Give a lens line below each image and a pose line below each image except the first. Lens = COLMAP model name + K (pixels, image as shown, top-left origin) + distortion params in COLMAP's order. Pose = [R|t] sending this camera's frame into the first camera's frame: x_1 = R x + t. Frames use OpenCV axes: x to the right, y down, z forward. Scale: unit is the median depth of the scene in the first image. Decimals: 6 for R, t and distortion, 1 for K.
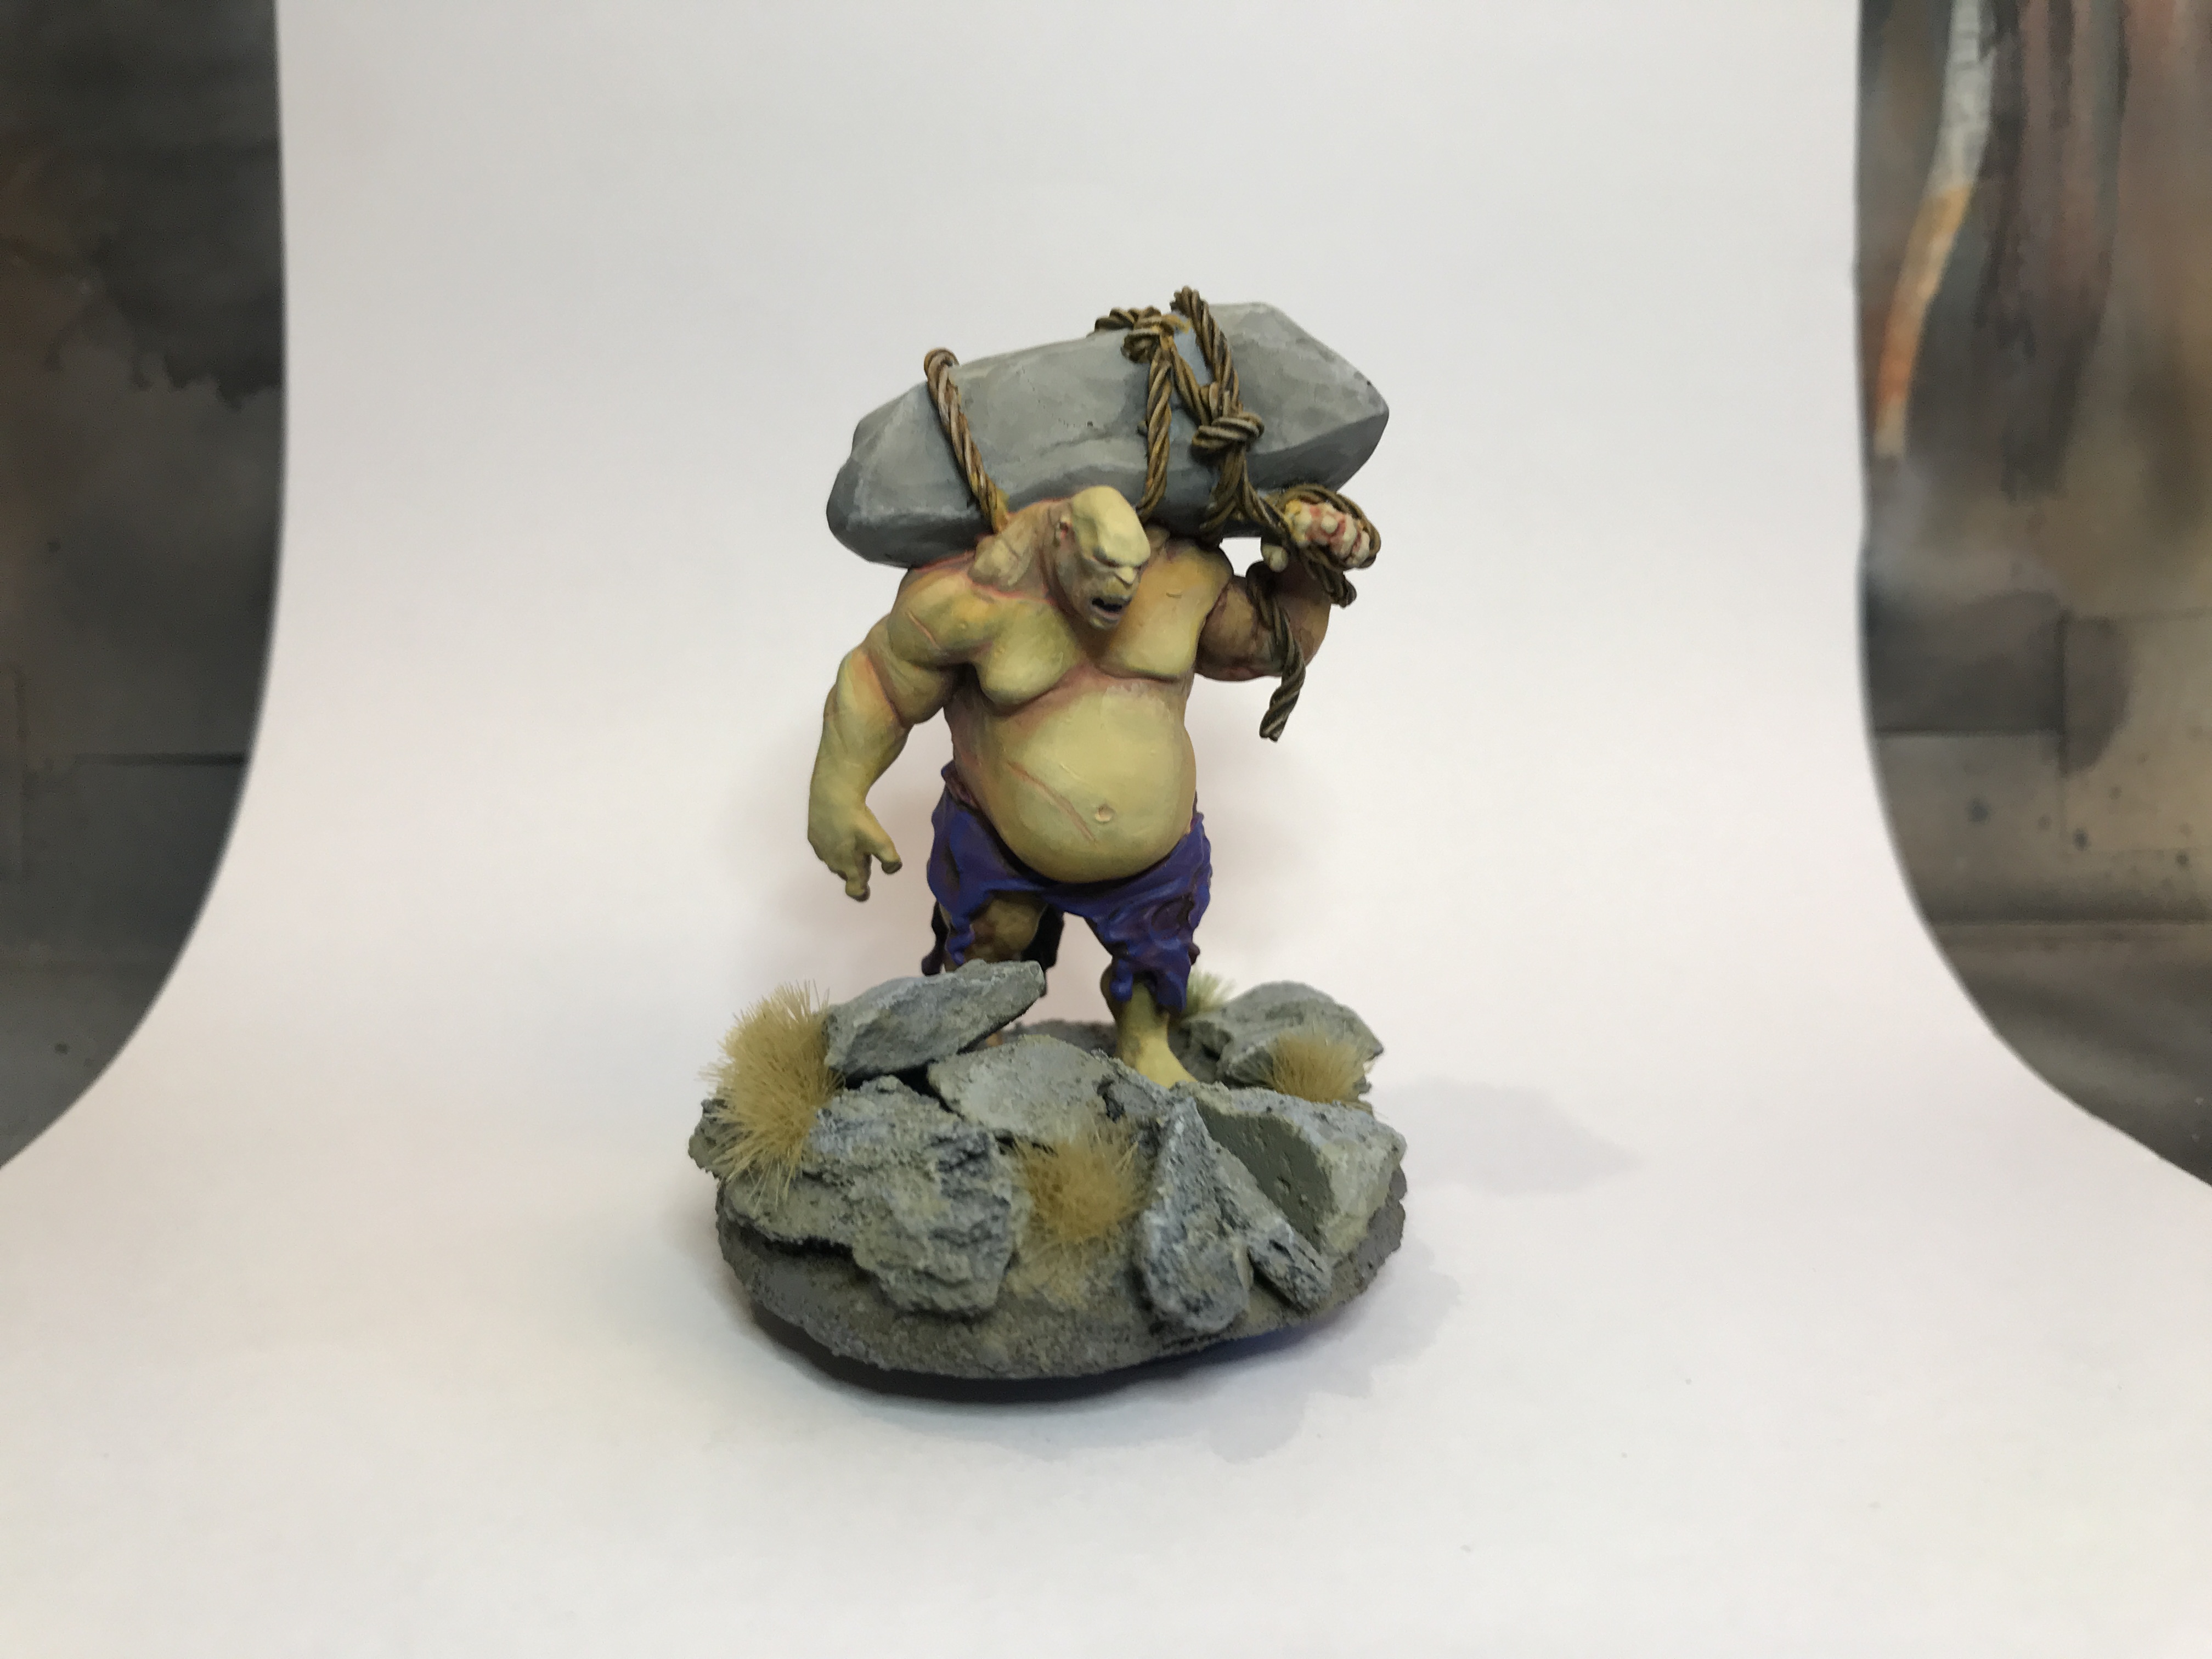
lens RADIAL K [[1781.8, 0, 1123.1], [0, 1781.8, 828.6], [0, 0, 1]] dist [0.068611, -0.006959]
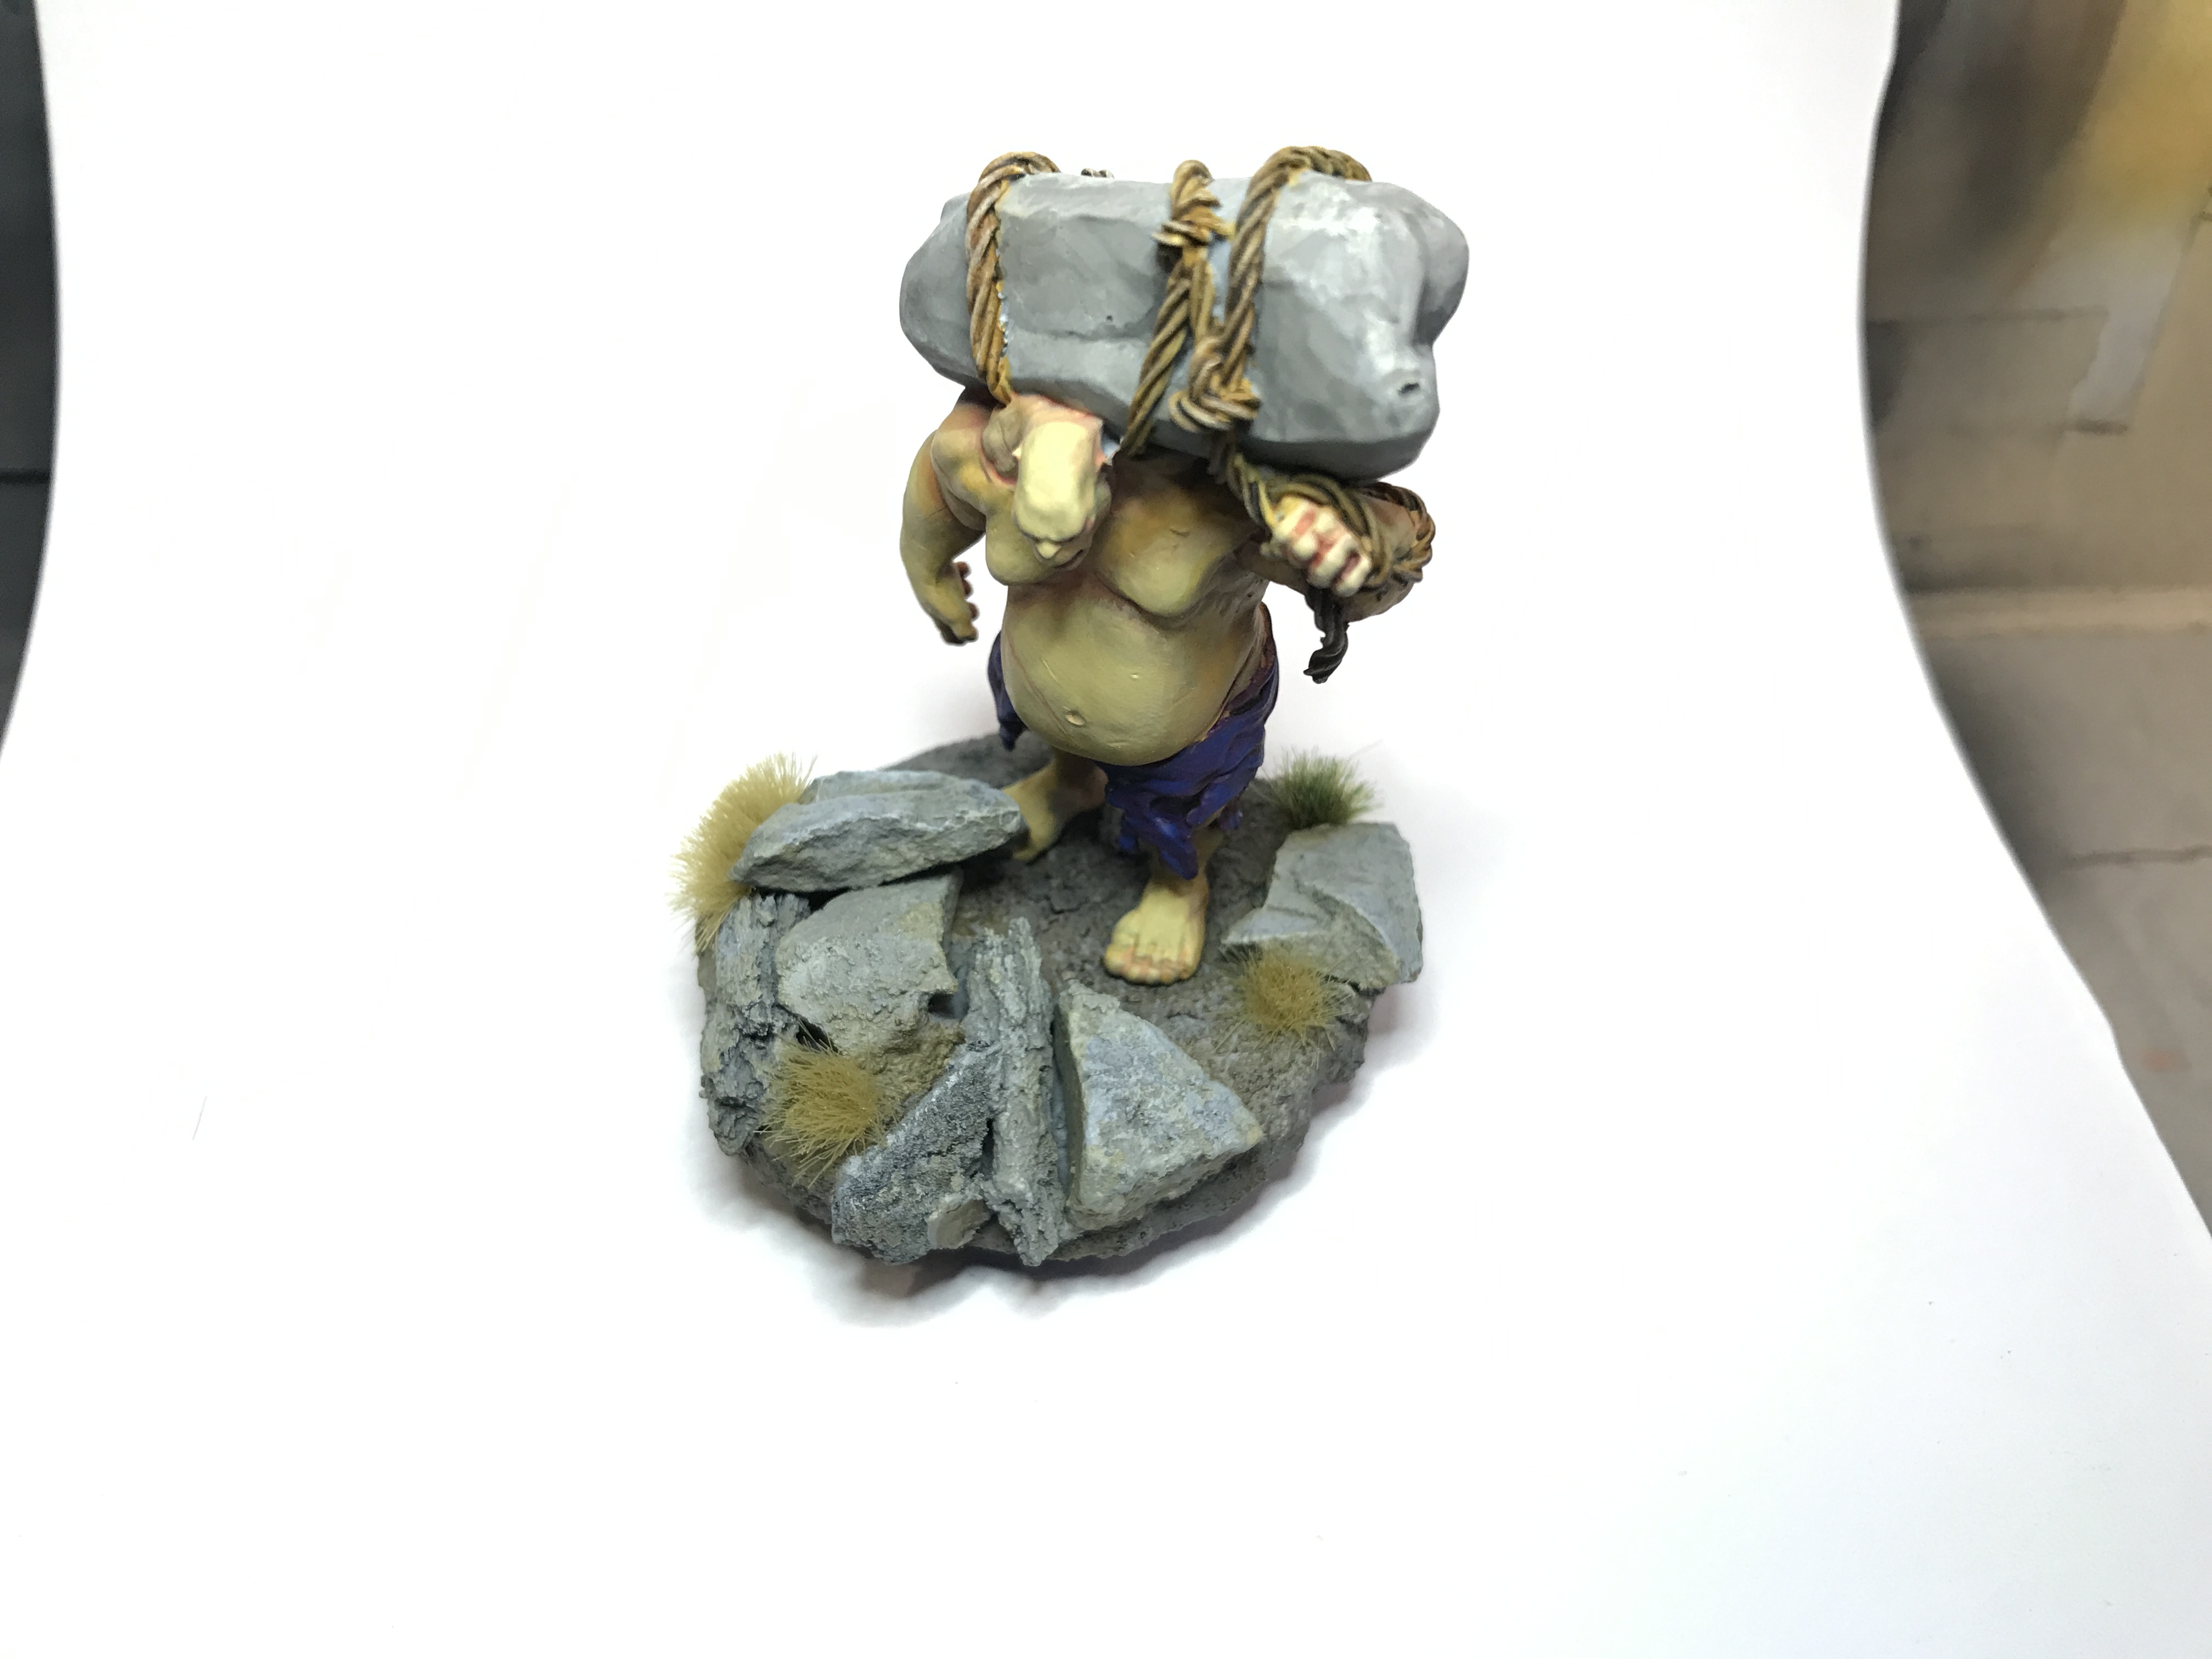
lens RADIAL K [[1820.8, 0, 1106.0], [0, 1820.8, 829.5], [0, 0, 1]] dist [-0.002624, 0.115045]
pose [[0.785078, 0.441658, -0.434271, 0.453290], [-0.135928, 0.806875, 0.574870, -0.524297], [0.604298, -0.392288, 0.693493, 0.331950]]
